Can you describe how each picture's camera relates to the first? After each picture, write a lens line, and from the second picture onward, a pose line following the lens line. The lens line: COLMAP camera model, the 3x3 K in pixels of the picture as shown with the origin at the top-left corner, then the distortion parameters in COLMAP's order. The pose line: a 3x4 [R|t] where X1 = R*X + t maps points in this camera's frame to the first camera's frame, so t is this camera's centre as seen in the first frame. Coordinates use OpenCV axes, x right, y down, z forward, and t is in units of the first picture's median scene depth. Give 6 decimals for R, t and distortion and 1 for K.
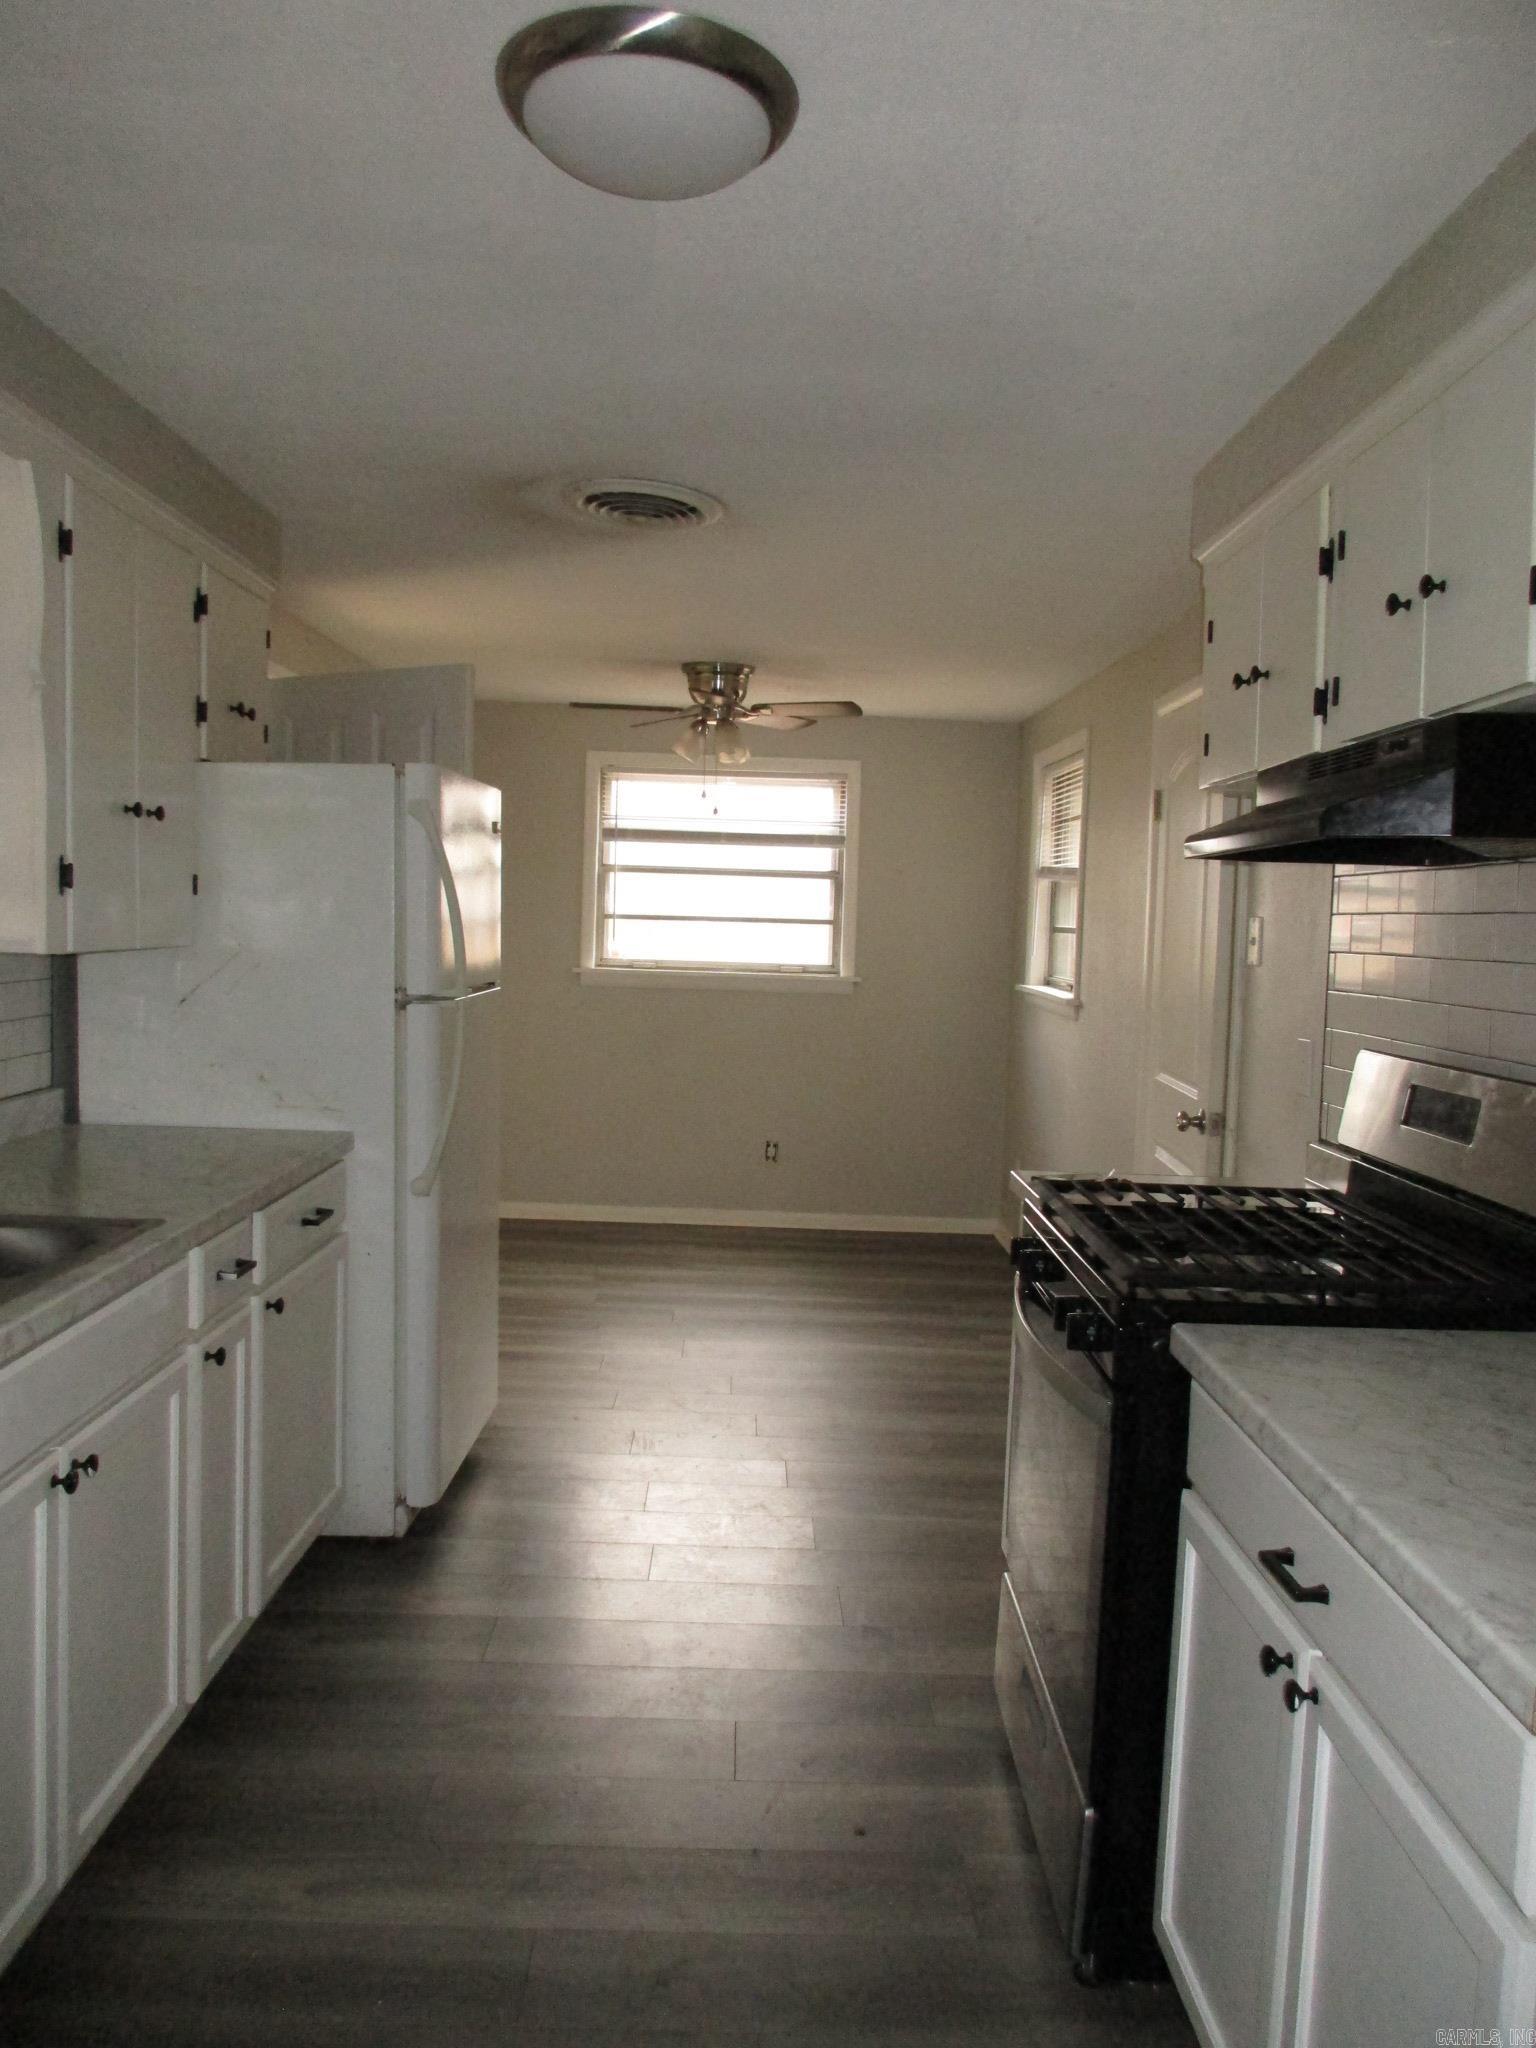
lens RADIAL K [[1531.4, 0, 784.0], [0, 1531.4, 1022.0], [0, 0, 1]] dist [-0.019214, 0.009116]
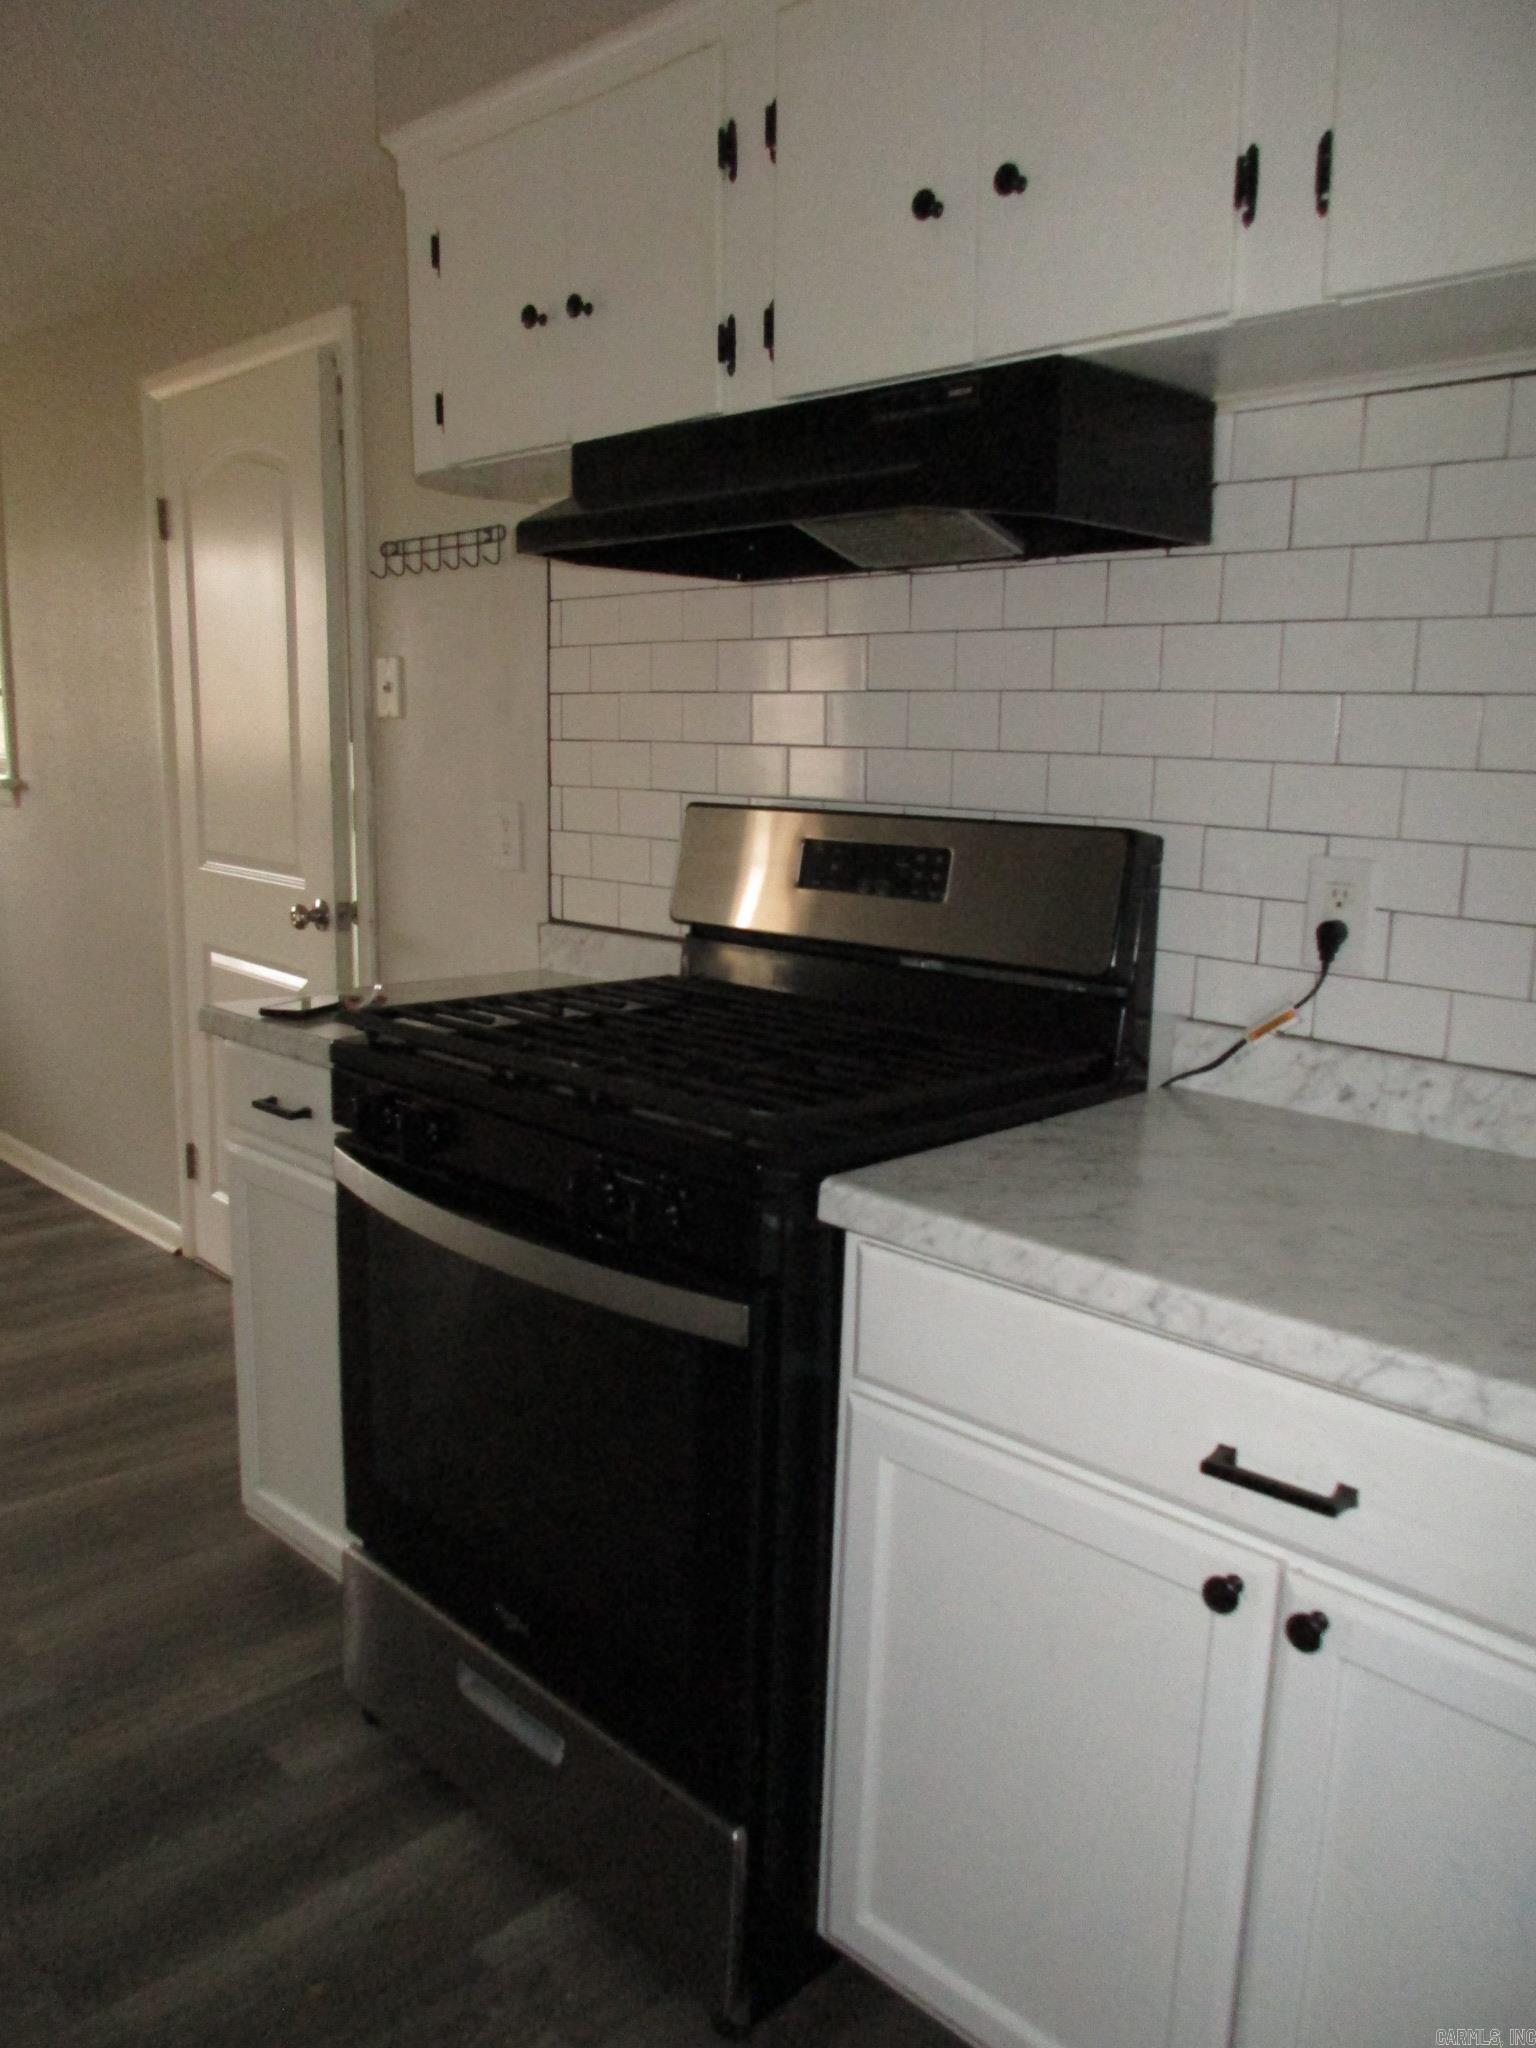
lens RADIAL K [[1531.4, 0, 767.5], [0, 1531.4, 1018.0], [0, 0, 1]] dist [-0.019214, 0.009116]
pose [[0.710574, -0.146957, 0.688105, -0.184103], [0.049743, 0.985991, 0.159208, 0.002009], [-0.701862, -0.078901, 0.707929, 0.366463]]
